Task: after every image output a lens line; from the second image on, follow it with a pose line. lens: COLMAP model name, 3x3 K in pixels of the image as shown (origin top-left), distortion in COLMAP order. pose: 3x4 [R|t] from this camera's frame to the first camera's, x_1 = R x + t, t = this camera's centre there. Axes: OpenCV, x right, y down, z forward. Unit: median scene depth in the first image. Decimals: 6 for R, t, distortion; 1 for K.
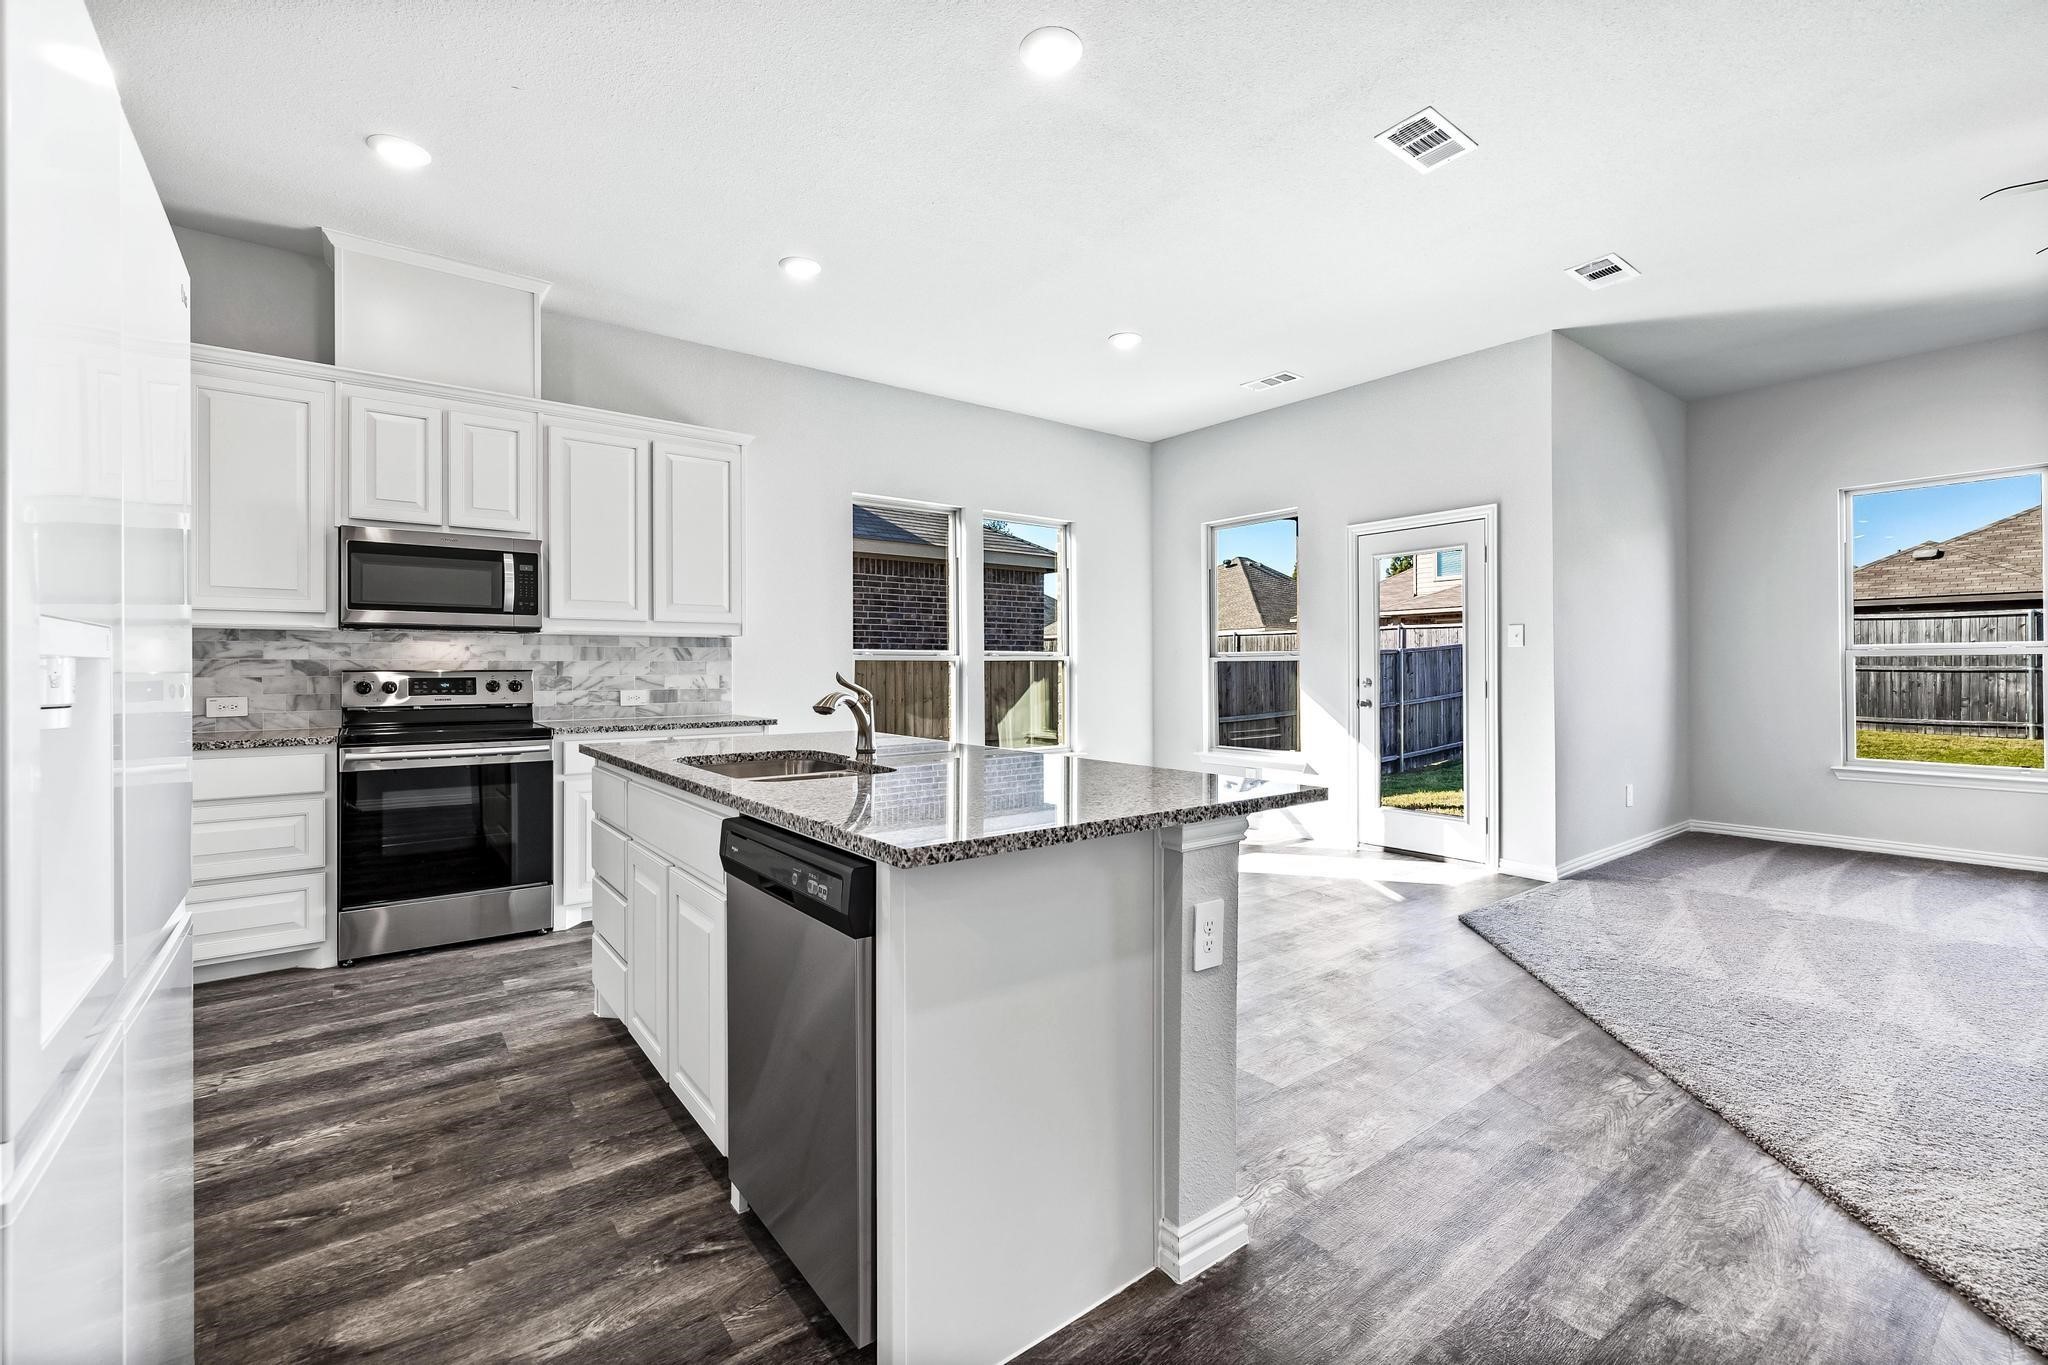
lens RADIAL K [[879.5, 0, 1020.4], [0, 879.5, 667.3], [0, 0, 1]] dist [0.001309, 0.000184]
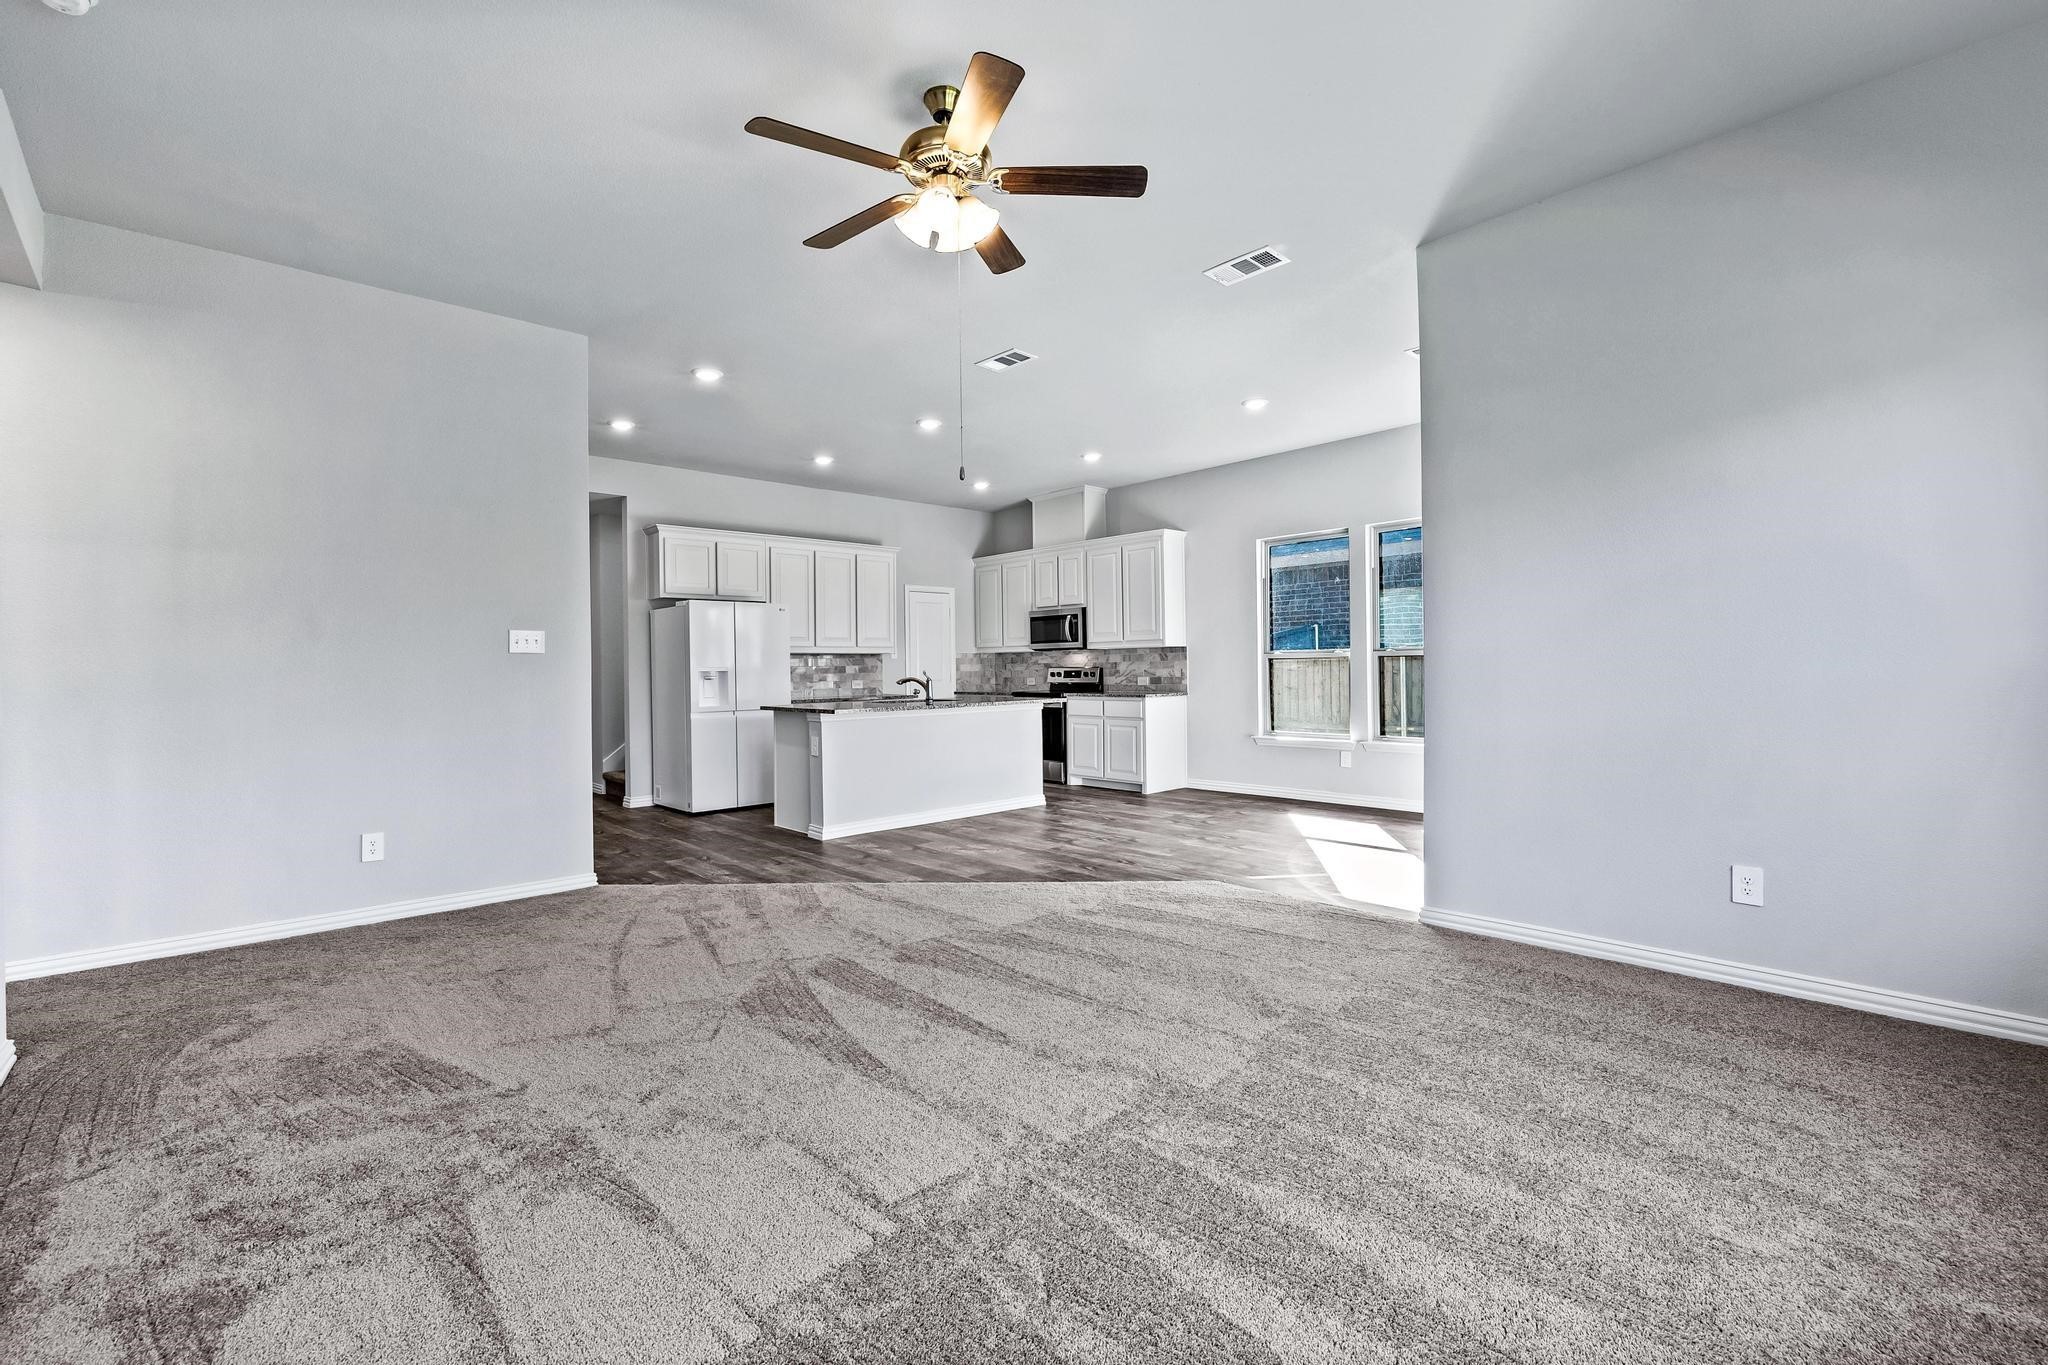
lens RADIAL K [[879.5, 0, 1020.4], [0, 879.5, 667.3], [0, 0, 1]] dist [0.001309, 0.000184]
pose [[0.093306, 0.000329, -0.995637, 1.587726], [0.014697, 0.999891, 0.001708, -0.002327], [0.995529, -0.014792, 0.093291, 0.642591]]
